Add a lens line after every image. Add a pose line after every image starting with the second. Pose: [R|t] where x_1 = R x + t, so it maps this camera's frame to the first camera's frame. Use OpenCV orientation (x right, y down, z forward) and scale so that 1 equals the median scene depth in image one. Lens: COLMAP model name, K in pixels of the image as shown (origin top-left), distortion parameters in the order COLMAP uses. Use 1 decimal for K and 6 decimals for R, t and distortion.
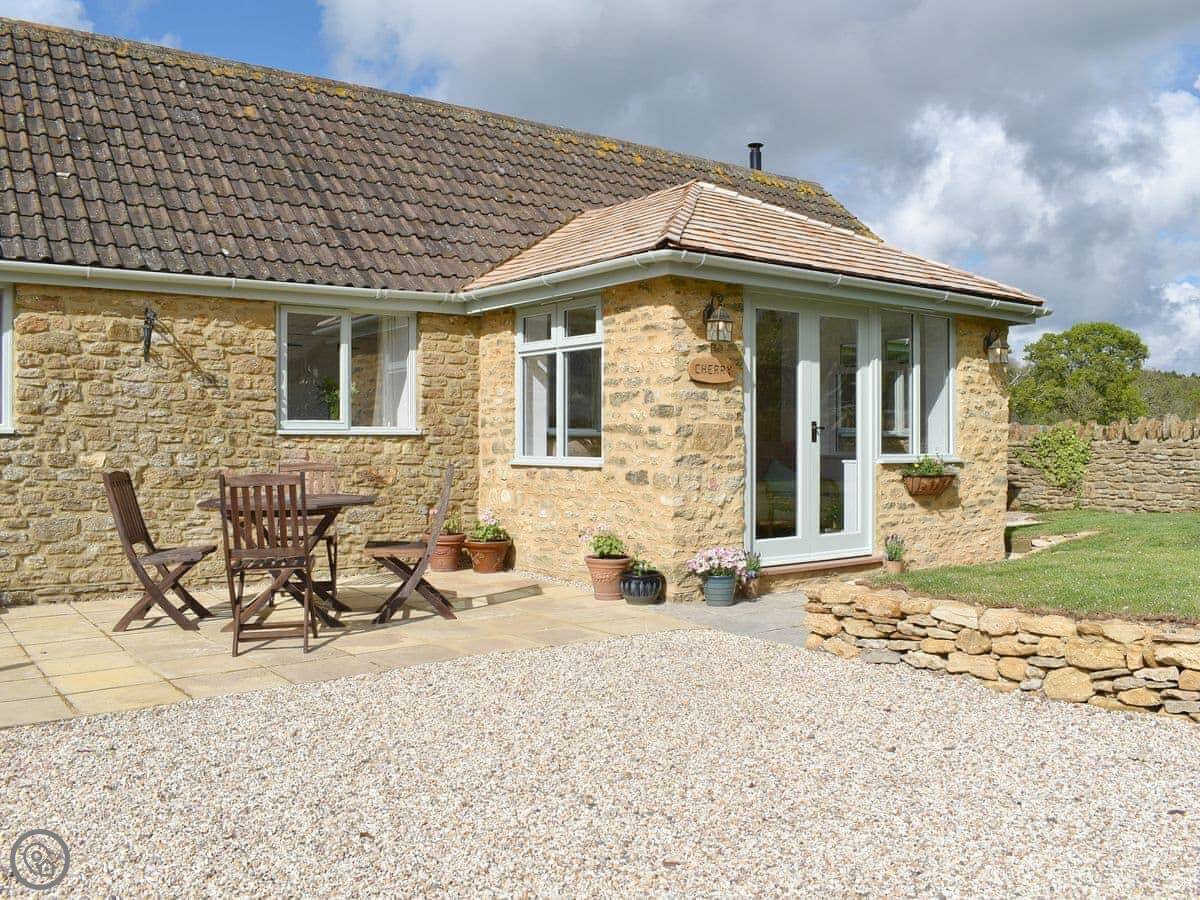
lens RADIAL K [[1065.1, 0, 599.5], [0, 1065.1, 446.7], [0, 0, 1]] dist [-0.097135, 0.018787]
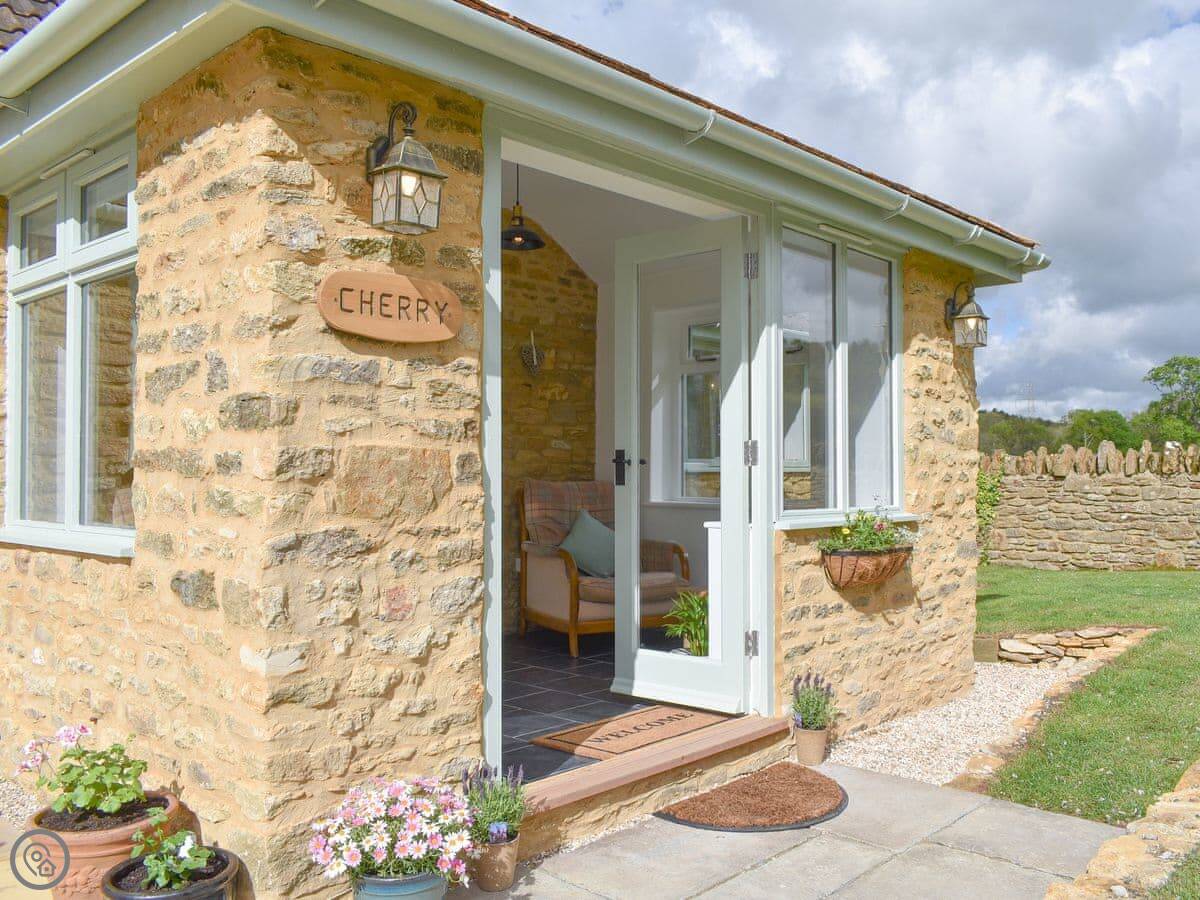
lens RADIAL K [[1040.4, 0, 603.5], [0, 1040.4, 452.9], [0, 0, 1]] dist [-0.034332, -0.005902]
pose [[0.987297, 0.002392, 0.158867, 0.103799], [0.001357, 0.999723, -0.023487, -0.009150], [-0.158879, 0.023404, 0.987021, 0.527927]]
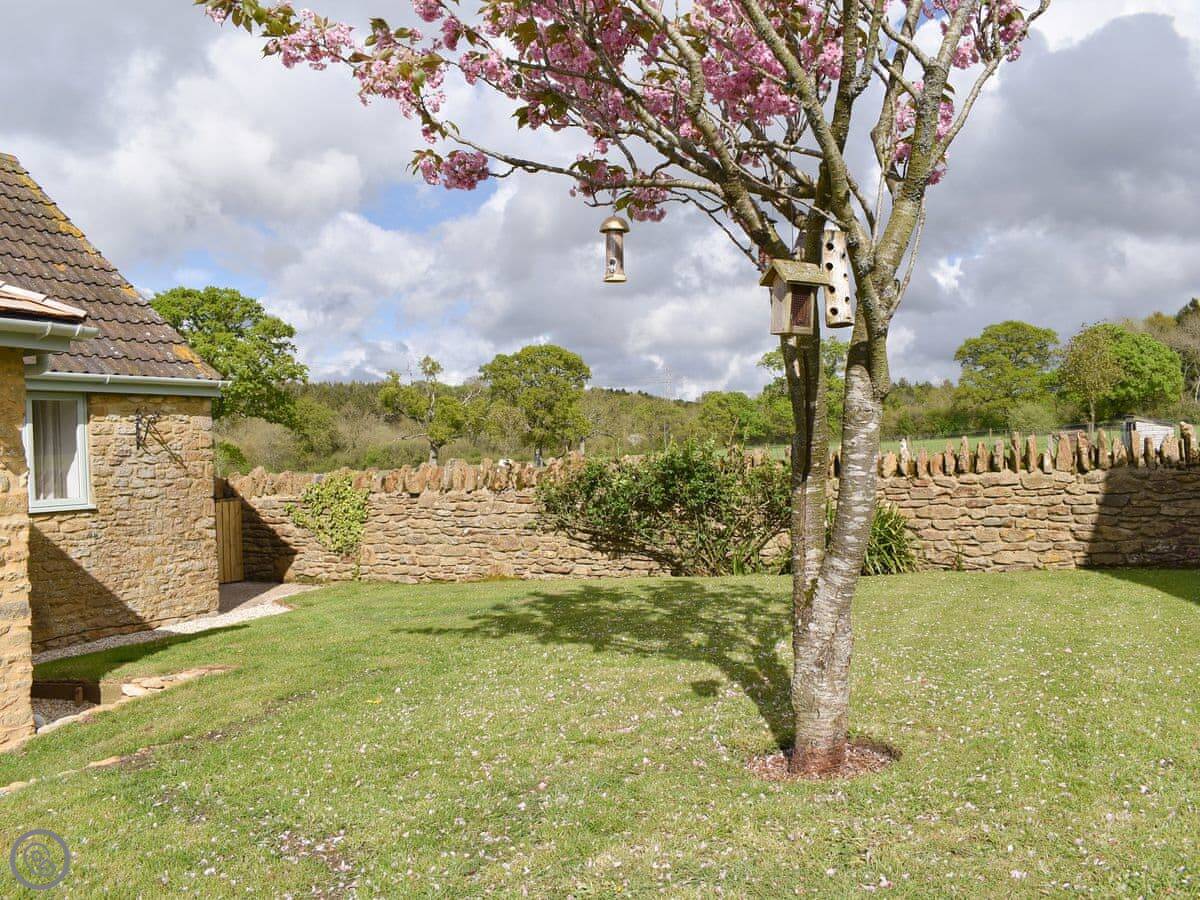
lens RADIAL K [[1065.1, 0, 597.5], [0, 1065.1, 451.8], [0, 0, 1]] dist [-0.097135, 0.018787]
pose [[0.886272, -0.024582, 0.462512, 0.463566], [0.030732, 0.999511, -0.005767, -0.051612], [-0.462144, 0.019326, 0.886594, 0.356673]]
